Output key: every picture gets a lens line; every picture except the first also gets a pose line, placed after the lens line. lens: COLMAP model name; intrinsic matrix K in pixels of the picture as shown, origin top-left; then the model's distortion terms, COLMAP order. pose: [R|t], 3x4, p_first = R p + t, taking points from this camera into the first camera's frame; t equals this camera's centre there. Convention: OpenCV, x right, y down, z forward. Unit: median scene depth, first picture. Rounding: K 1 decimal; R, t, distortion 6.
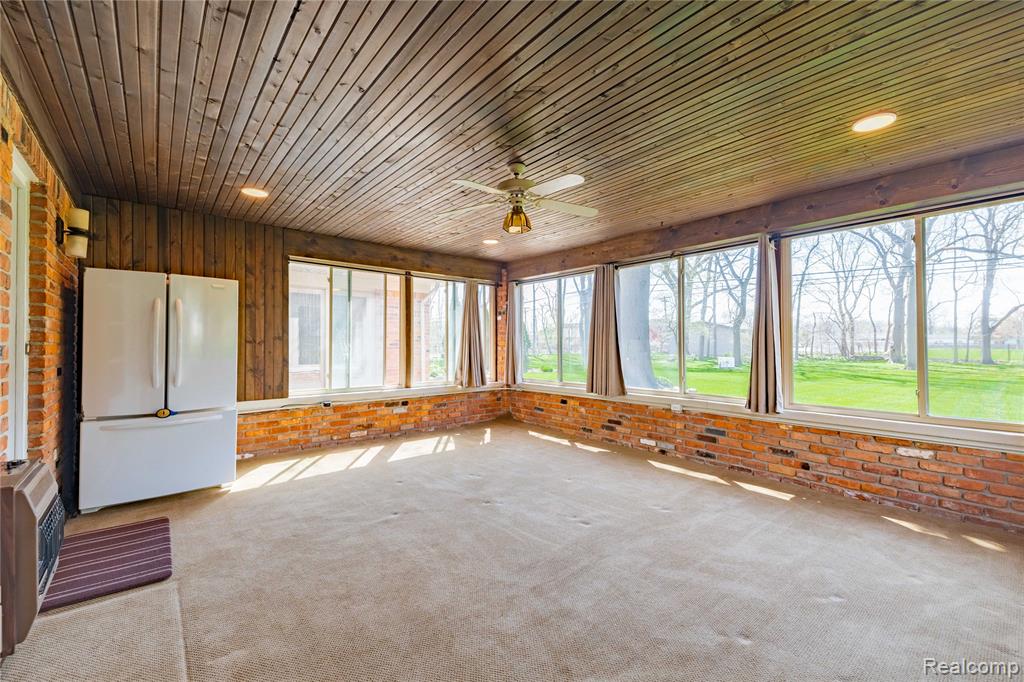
lens RADIAL K [[414.7, 0, 512.4], [0, 414.7, 342.1], [0, 0, 1]] dist [0.046954, -0.015743]
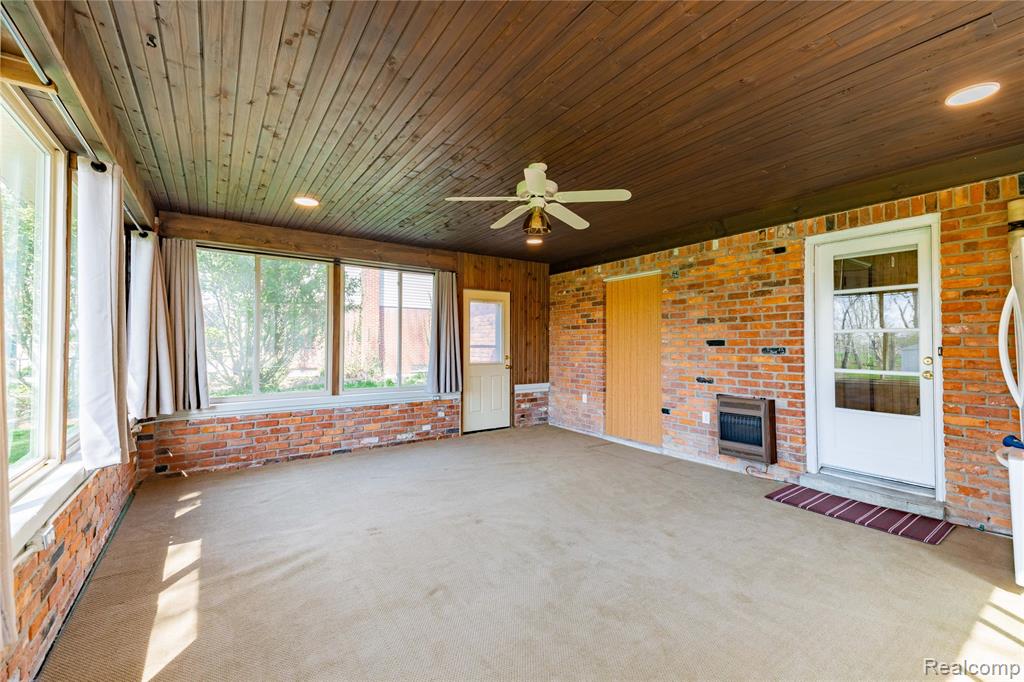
lens RADIAL K [[414.7, 0, 510.8], [0, 414.7, 341.2], [0, 0, 1]] dist [0.046954, -0.015743]
pose [[-0.996276, 0.001022, 0.086211, -0.014868], [-0.000802, 0.999776, -0.021126, 0.010007], [-0.086213, -0.021117, -0.996053, 1.977433]]
